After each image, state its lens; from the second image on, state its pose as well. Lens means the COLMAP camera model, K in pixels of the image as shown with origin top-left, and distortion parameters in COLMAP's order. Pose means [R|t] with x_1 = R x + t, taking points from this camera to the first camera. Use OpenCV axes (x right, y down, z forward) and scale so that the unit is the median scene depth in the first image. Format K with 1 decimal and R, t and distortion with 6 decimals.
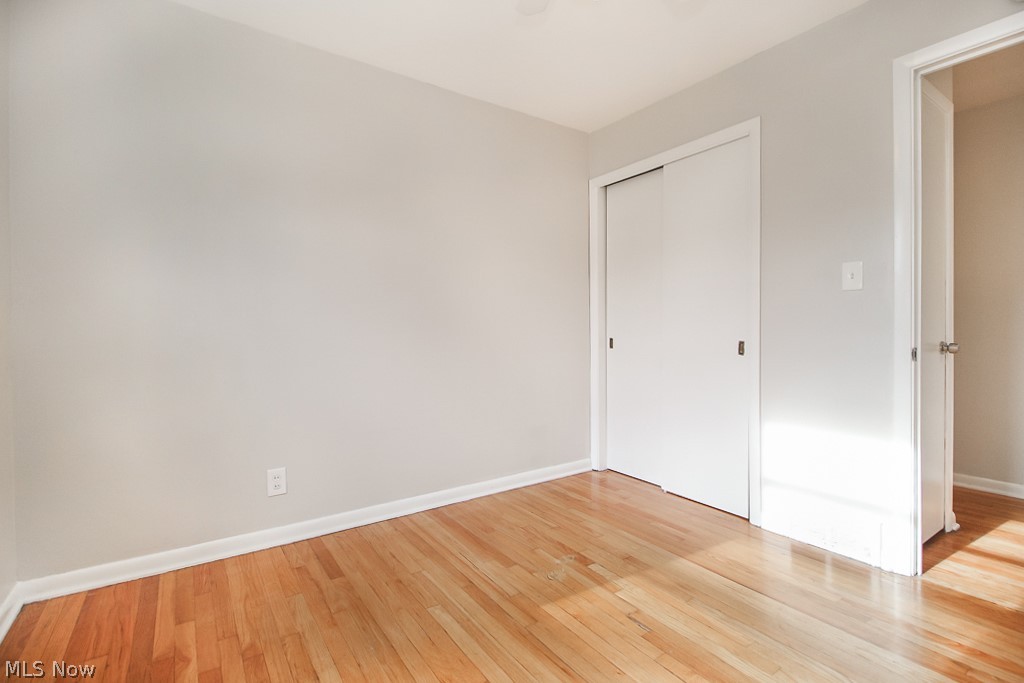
lens RADIAL K [[475.6, 0, 513.3], [0, 475.6, 334.7], [0, 0, 1]] dist [0.015654, -0.008849]
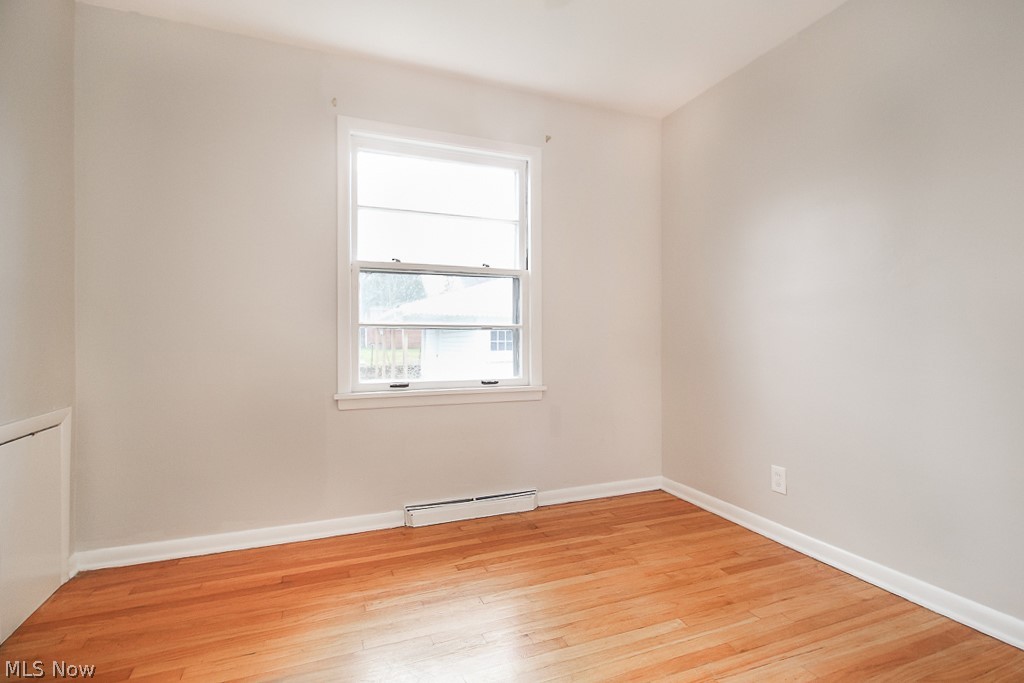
lens RADIAL K [[475.6, 0, 510.5], [0, 475.6, 333.9], [0, 0, 1]] dist [0.015654, -0.008849]
pose [[-0.220510, -0.001081, -0.975384, 0.659653], [-0.001704, 0.999998, -0.000723, -0.004774], [0.975383, 0.001503, -0.220511, 0.684347]]
